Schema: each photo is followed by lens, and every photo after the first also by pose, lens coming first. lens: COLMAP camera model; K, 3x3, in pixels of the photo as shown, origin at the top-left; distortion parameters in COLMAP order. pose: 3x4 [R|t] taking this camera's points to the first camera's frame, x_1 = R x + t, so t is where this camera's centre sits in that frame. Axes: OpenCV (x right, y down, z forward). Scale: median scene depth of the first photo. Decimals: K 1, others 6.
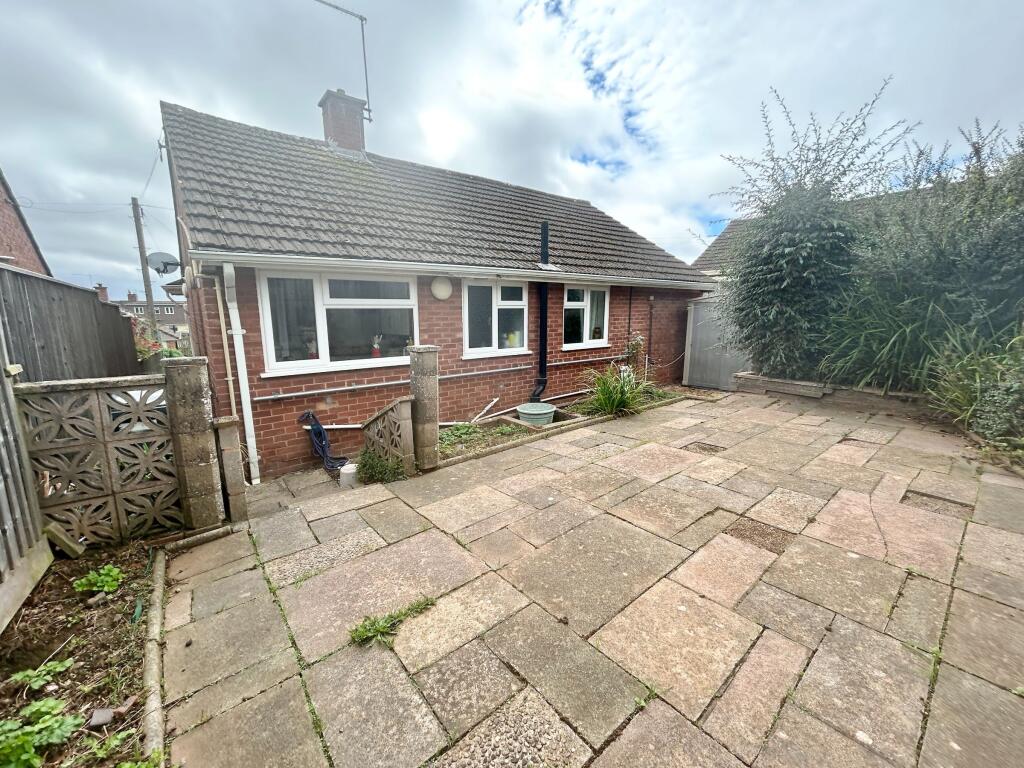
lens RADIAL K [[412.4, 0, 510.9], [0, 412.4, 382.4], [0, 0, 1]] dist [-0.000093, 0.000157]
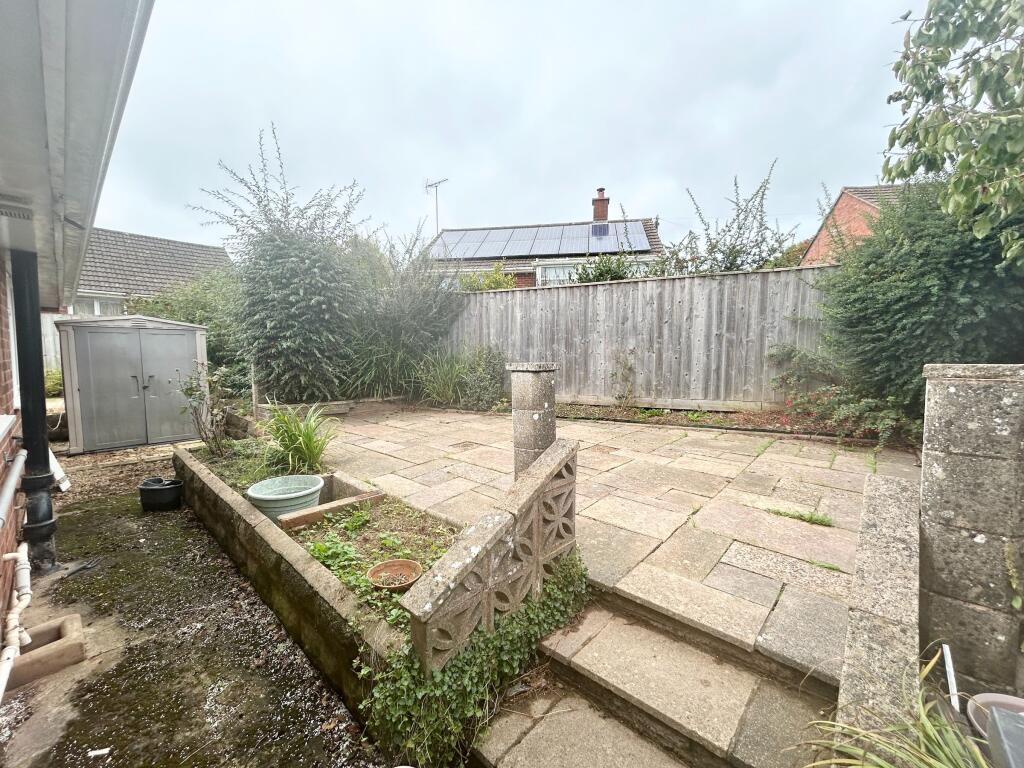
lens RADIAL K [[412.4, 0, 512.6], [0, 412.4, 381.2], [0, 0, 1]] dist [-0.000093, 0.000157]
pose [[-0.139276, -0.062247, 0.988295, -1.113834], [0.172655, 0.981209, 0.086132, -0.161750], [-0.975086, 0.182631, -0.125912, 1.476427]]
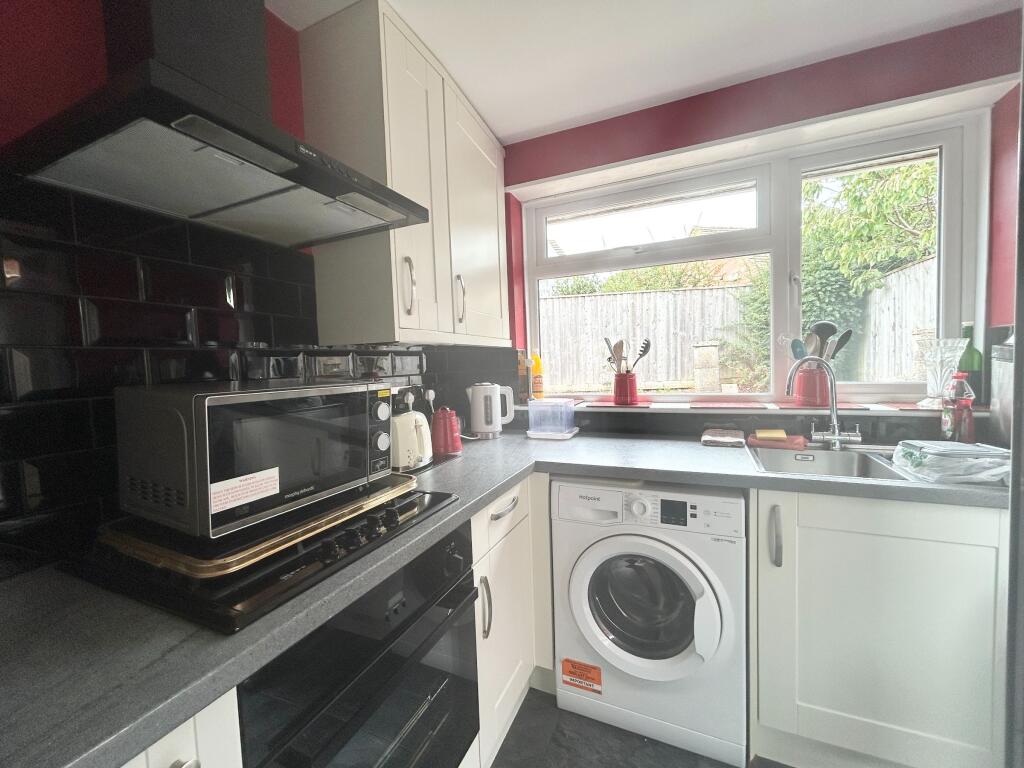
lens RADIAL K [[412.4, 0, 513.6], [0, 412.4, 385.9], [0, 0, 1]] dist [-0.000093, 0.000157]
pose [[-0.439315, -0.032617, 0.897741, -1.230735], [0.192913, 0.972601, 0.129740, -0.226932], [-0.877375, 0.230182, -0.420985, 2.081333]]
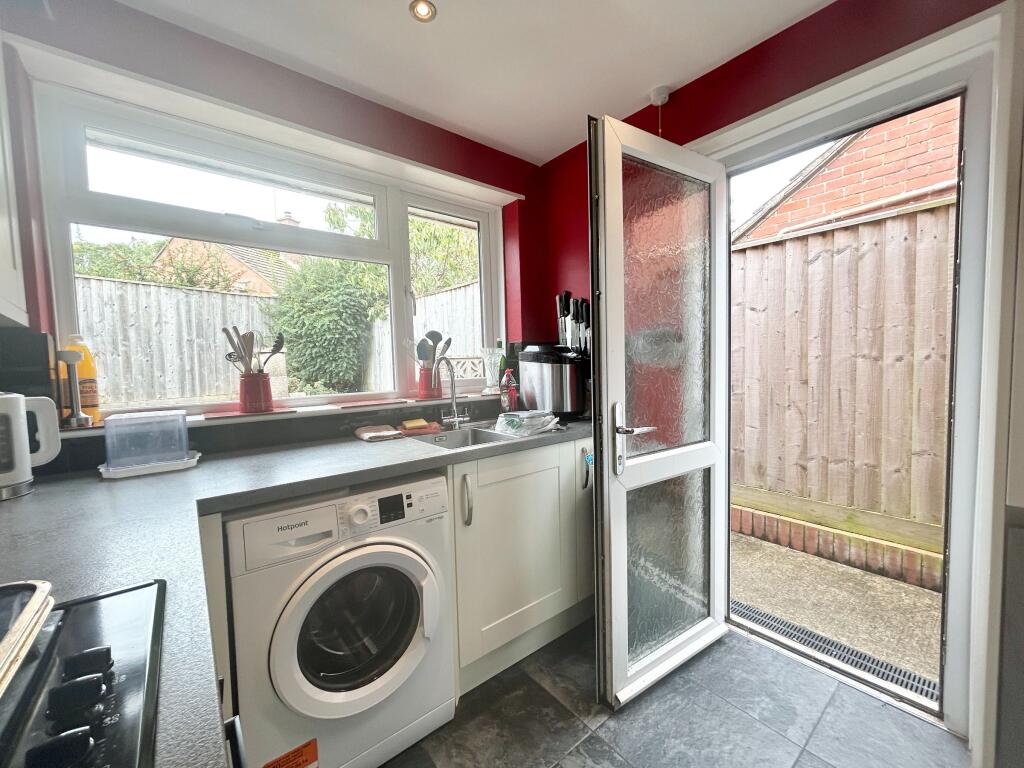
lens RADIAL K [[412.4, 0, 513.9], [0, 412.4, 385.6], [0, 0, 1]] dist [-0.000093, 0.000157]
pose [[-0.999470, 0.028838, 0.015081, -1.109804], [0.031508, 0.973454, 0.226705, -0.222836], [-0.008143, 0.227060, -0.973847, 2.134702]]
